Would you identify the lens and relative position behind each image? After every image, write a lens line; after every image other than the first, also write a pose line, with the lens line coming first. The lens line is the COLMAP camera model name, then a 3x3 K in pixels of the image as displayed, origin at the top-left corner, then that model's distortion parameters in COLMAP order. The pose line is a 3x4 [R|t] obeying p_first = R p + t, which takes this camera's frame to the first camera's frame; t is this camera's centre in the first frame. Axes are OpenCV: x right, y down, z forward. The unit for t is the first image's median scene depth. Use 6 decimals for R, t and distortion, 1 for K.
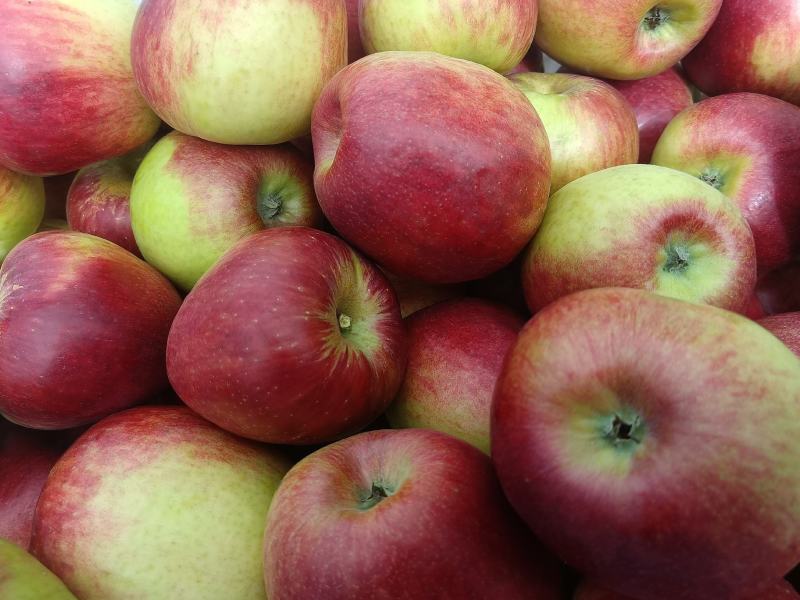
lens RADIAL K [[638.6, 0, 397.0], [0, 638.6, 297.8], [0, 0, 1]] dist [0.024961, -0.066899]
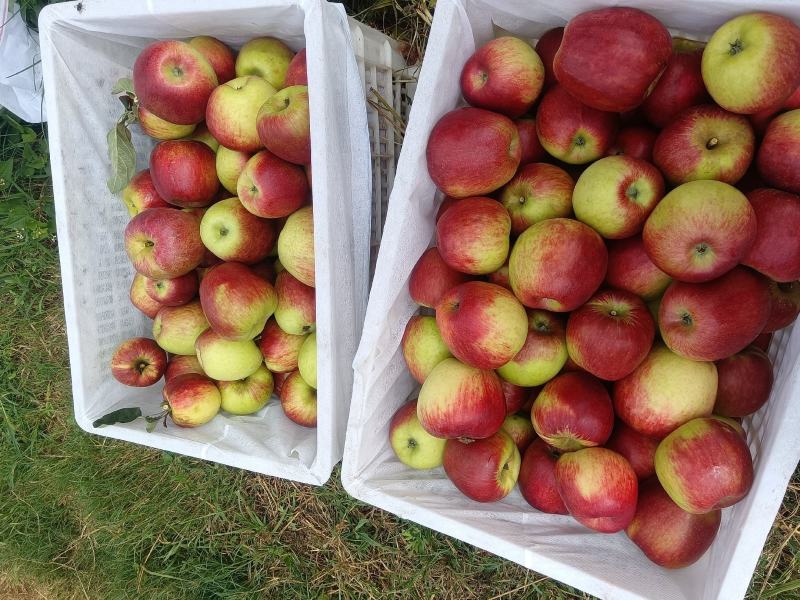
lens RADIAL K [[638.6, 0, 397.0], [0, 638.6, 297.8], [0, 0, 1]] dist [0.024961, -0.066899]
pose [[0.231928, -0.963293, -0.135187, 0.137701], [0.971593, 0.222682, 0.080126, -1.123735], [-0.047082, -0.149930, 0.987575, -1.663185]]
